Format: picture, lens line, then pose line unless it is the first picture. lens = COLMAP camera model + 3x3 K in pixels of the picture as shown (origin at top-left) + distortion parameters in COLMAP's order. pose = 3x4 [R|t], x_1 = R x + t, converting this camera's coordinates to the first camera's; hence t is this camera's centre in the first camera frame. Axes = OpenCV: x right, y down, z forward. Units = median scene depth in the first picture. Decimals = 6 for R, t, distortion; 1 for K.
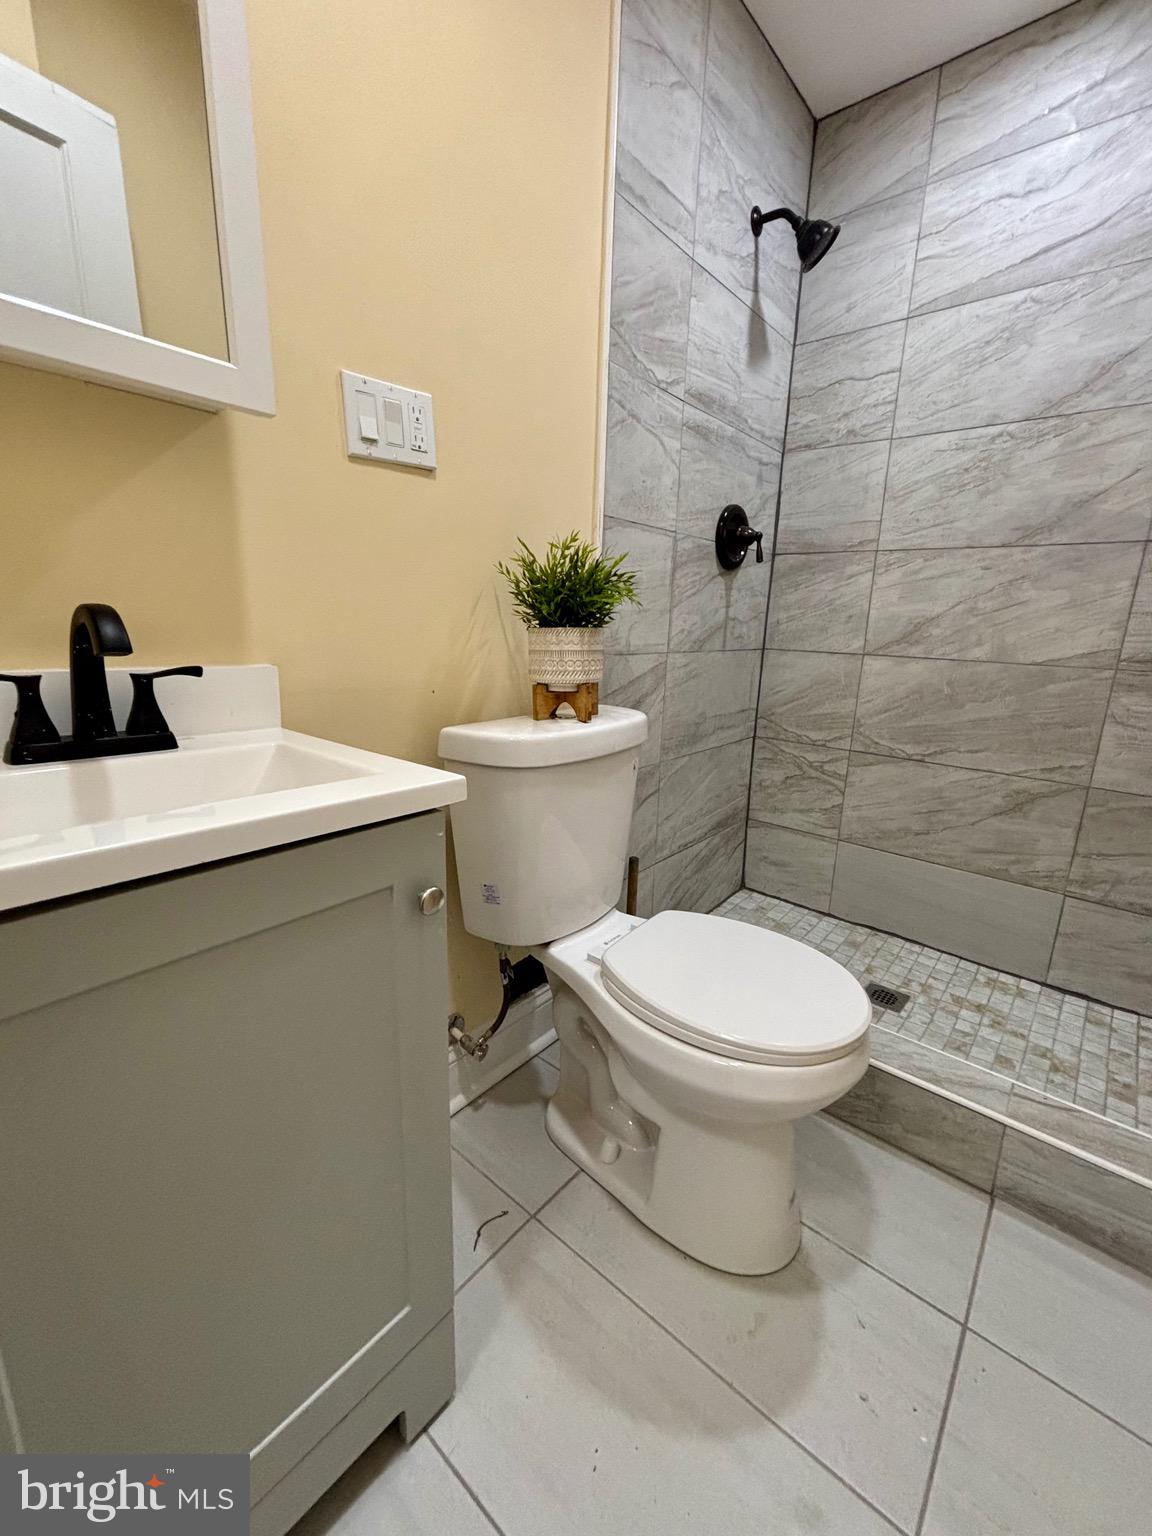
lens RADIAL K [[626.5, 0, 576.0], [0, 626.5, 768.0], [0, 0, 1]] dist [-0.006134, 0.001655]
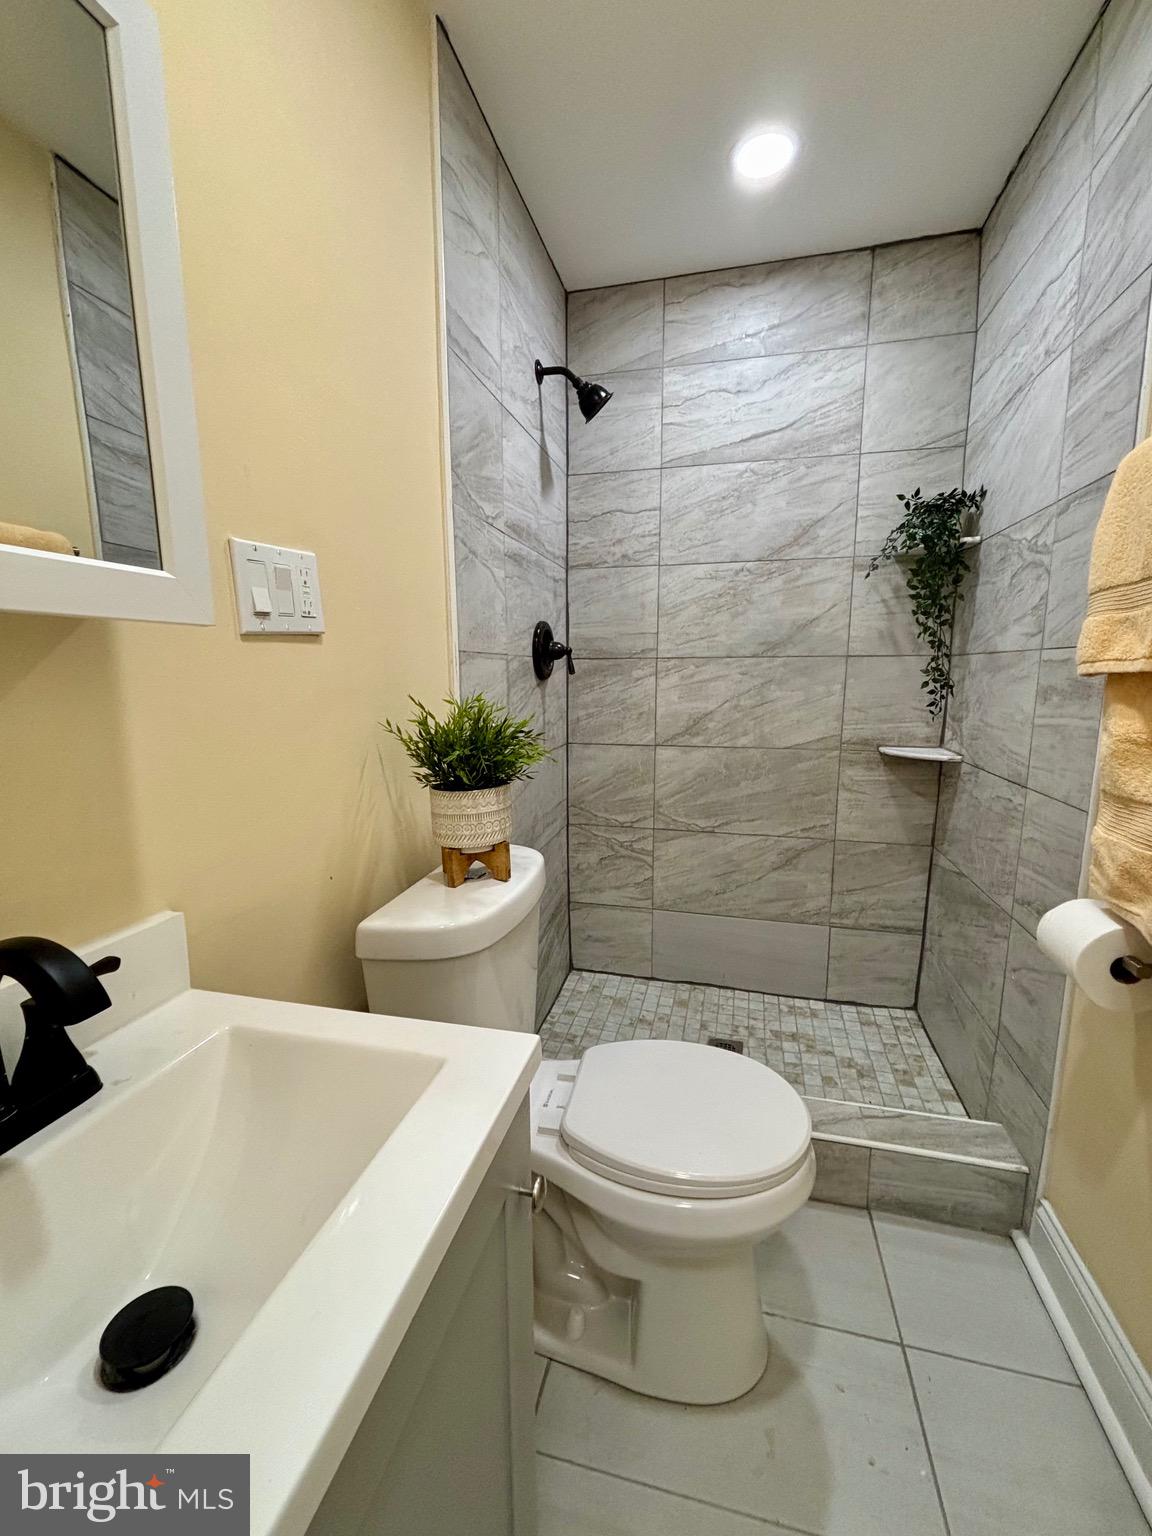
lens RADIAL K [[626.5, 0, 576.0], [0, 626.5, 768.0], [0, 0, 1]] dist [-0.006134, 0.001655]
pose [[0.897117, -0.102060, 0.429843, -0.197835], [0.133766, 0.990031, -0.044111, -0.133001], [-0.421056, 0.097071, 0.901826, 0.049491]]
